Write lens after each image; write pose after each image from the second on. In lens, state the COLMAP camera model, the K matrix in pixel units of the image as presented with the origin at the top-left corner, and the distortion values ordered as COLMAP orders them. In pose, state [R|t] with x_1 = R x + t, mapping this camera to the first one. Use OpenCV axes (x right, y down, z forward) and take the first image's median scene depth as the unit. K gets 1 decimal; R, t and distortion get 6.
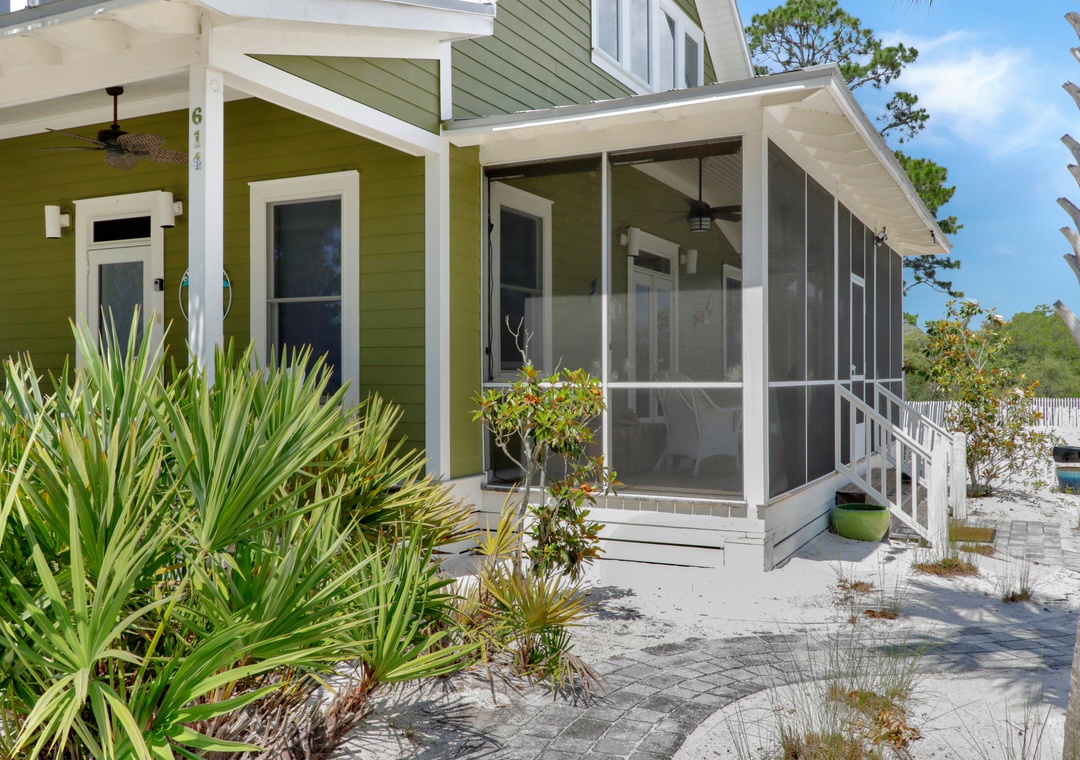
lens RADIAL K [[949.0, 0, 534.5], [0, 949.0, 349.1], [0, 0, 1]] dist [0.015953, -0.017870]
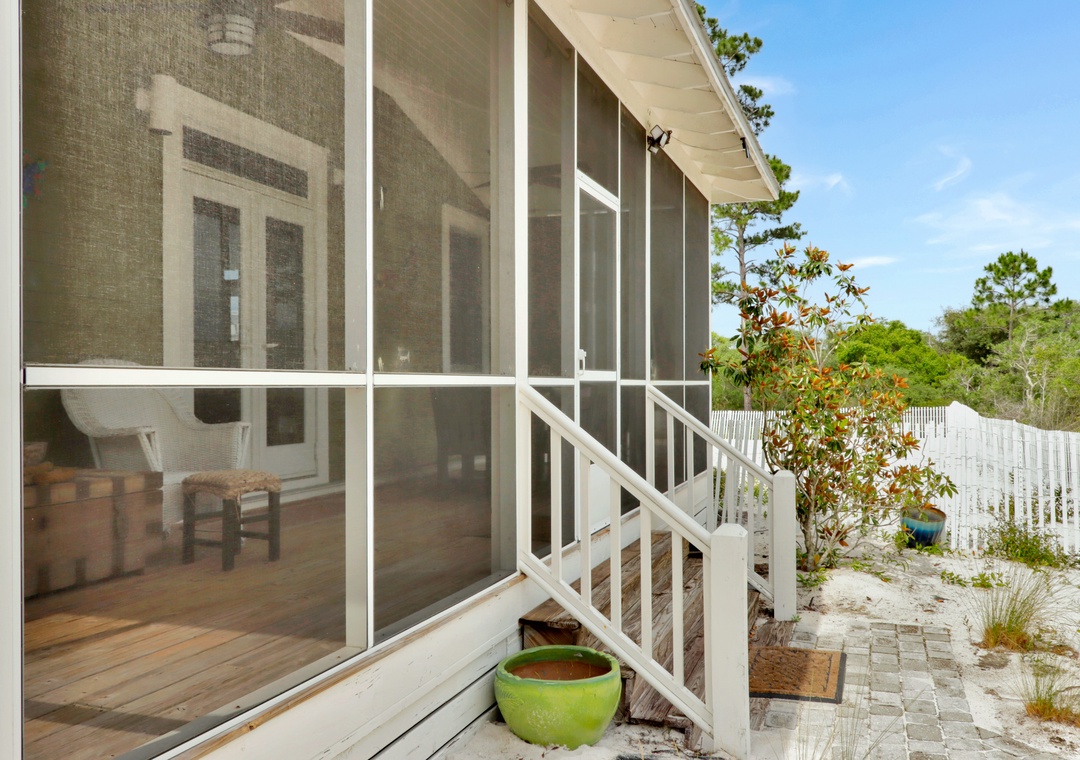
lens RADIAL K [[949.0, 0, 538.1], [0, 949.0, 371.3], [0, 0, 1]] dist [0.015953, -0.017870]
pose [[0.989363, -0.000362, 0.145467, 0.045267], [-0.001223, 0.999941, 0.010804, 0.004393], [-0.145463, -0.010867, 0.989304, 0.095266]]
